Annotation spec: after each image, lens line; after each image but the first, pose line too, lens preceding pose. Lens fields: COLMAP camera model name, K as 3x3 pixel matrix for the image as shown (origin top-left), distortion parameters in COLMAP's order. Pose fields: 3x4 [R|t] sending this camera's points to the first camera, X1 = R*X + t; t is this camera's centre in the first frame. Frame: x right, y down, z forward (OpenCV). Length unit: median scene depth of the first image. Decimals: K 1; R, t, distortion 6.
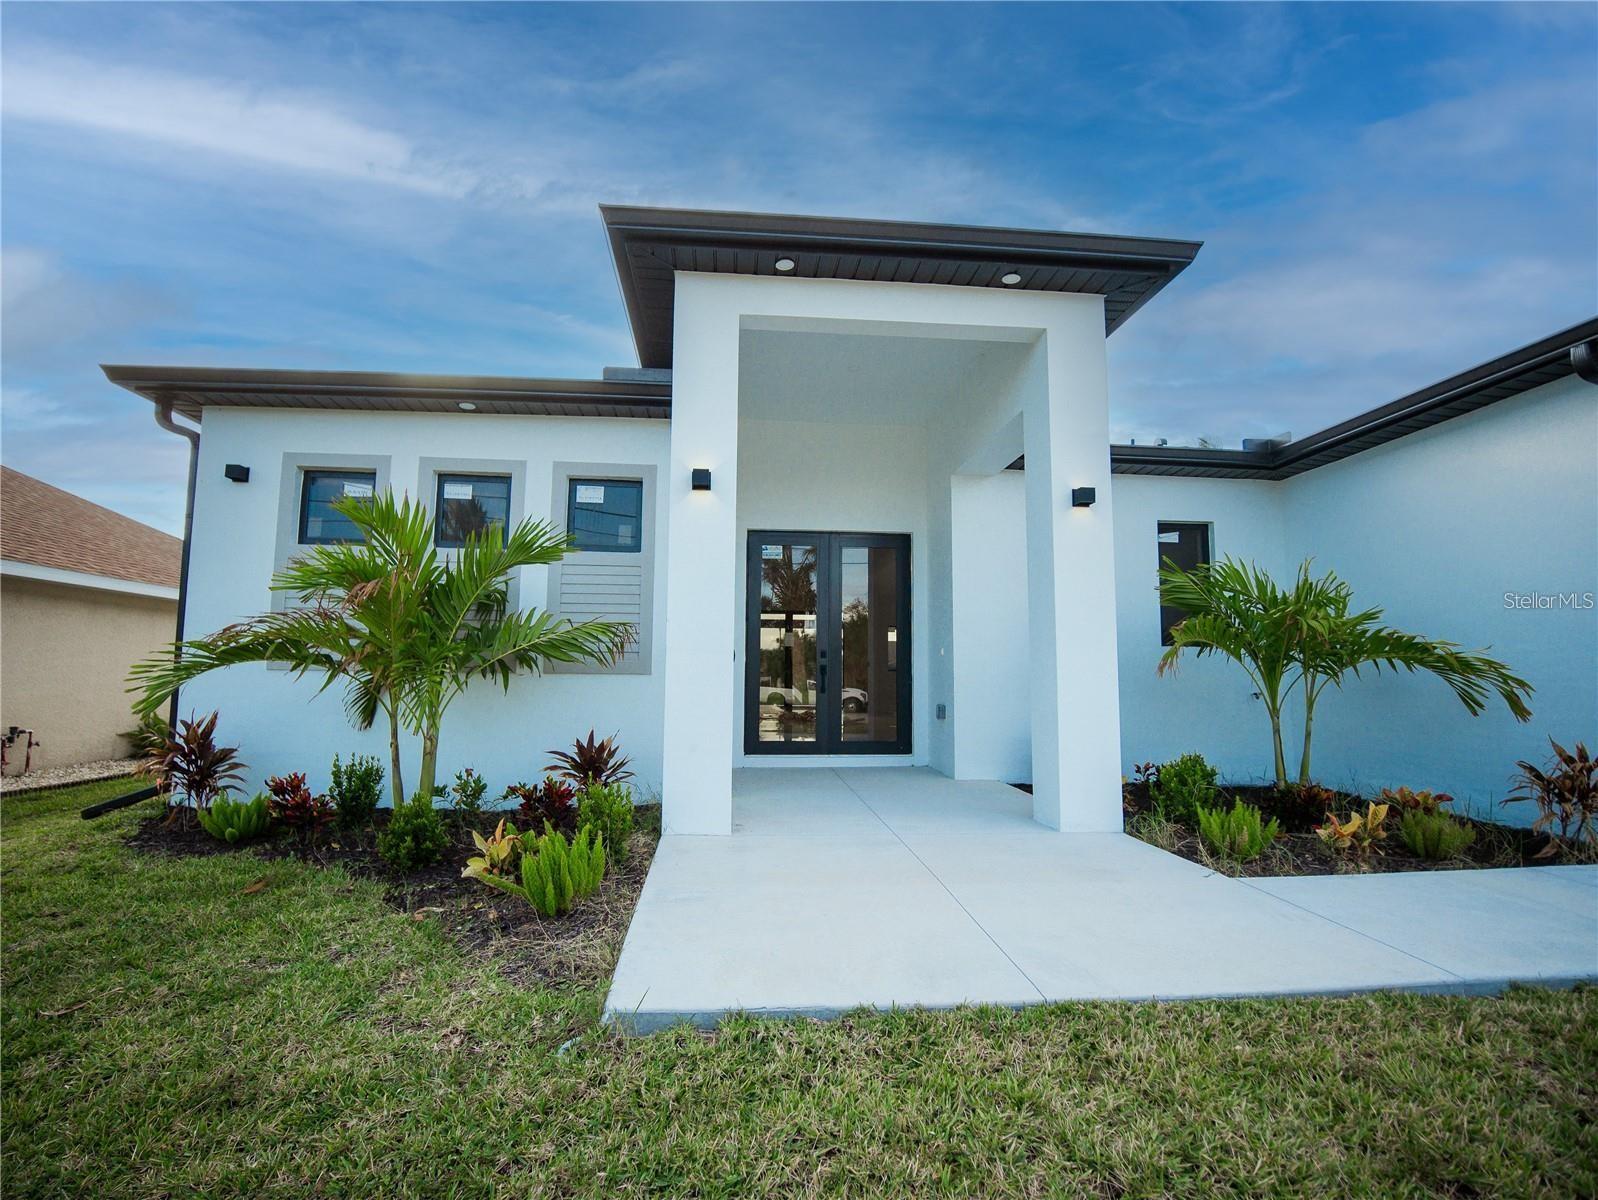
lens RADIAL K [[747.0, 0, 789.3], [0, 747.0, 606.4], [0, 0, 1]] dist [-0.003552, -0.009514]
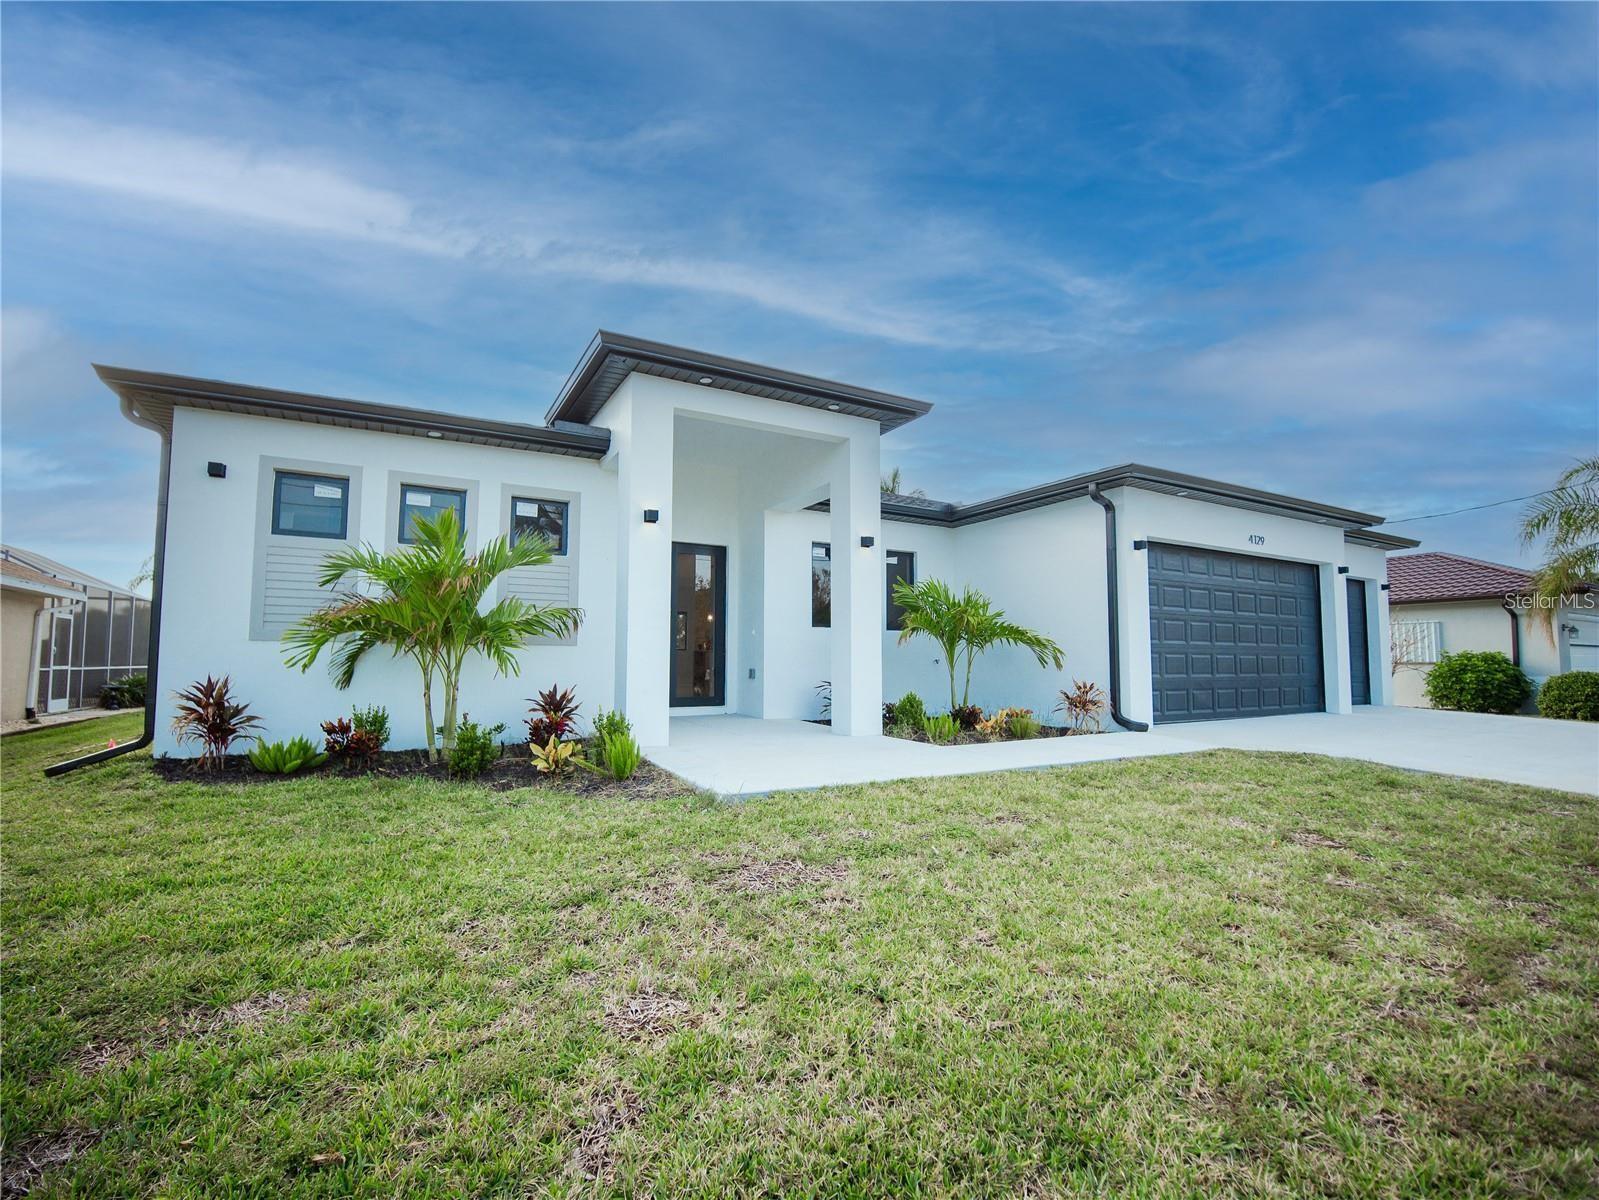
lens RADIAL K [[737.3, 0, 801.2], [0, 737.3, 604.6], [0, 0, 1]] dist [-0.004472, -0.000535]
pose [[0.909802, 0.026889, 0.414170, -0.381028], [-0.034981, 0.999316, 0.011964, -0.015546], [-0.413565, -0.025373, 0.910121, -0.413502]]
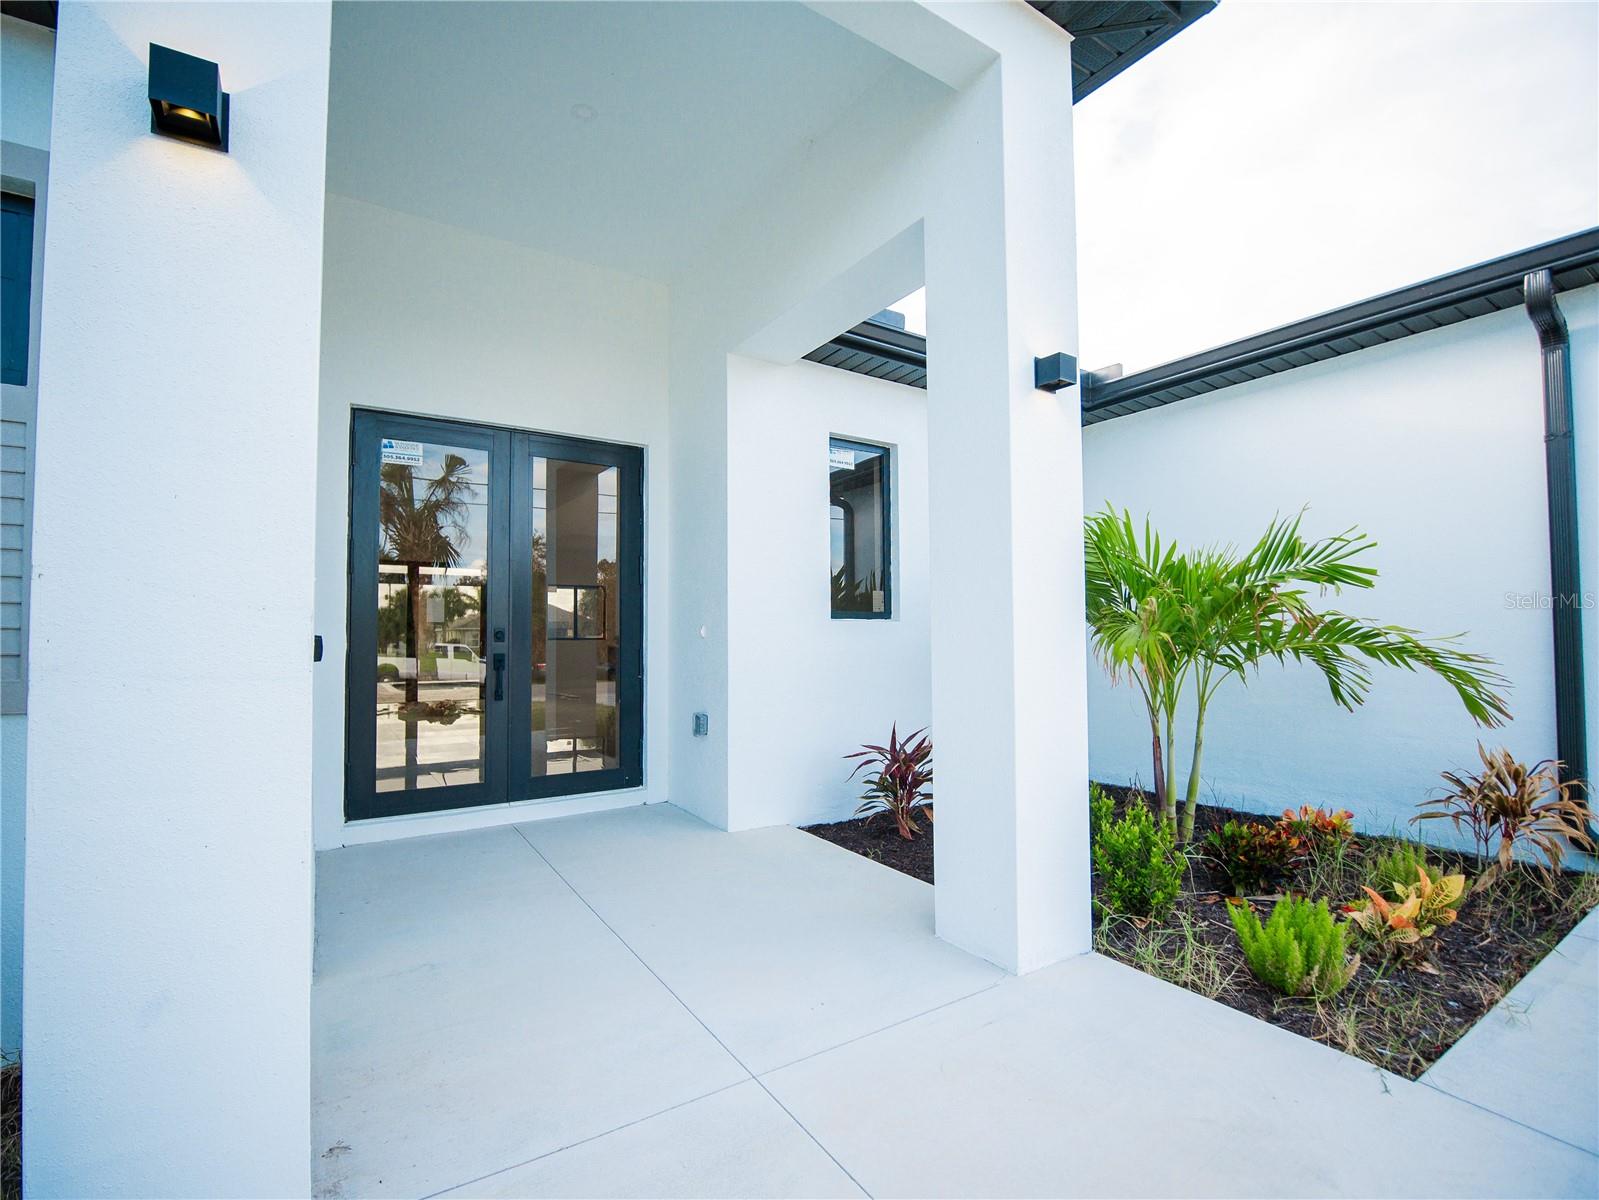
lens RADIAL K [[737.3, 0, 801.2], [0, 737.3, 604.6], [0, 0, 1]] dist [-0.004472, -0.000535]
pose [[0.876687, 0.008230, 0.480991, -0.034961], [-0.034082, 0.998404, 0.045036, 0.007578], [-0.479853, -0.055875, 0.875568, 0.512448]]
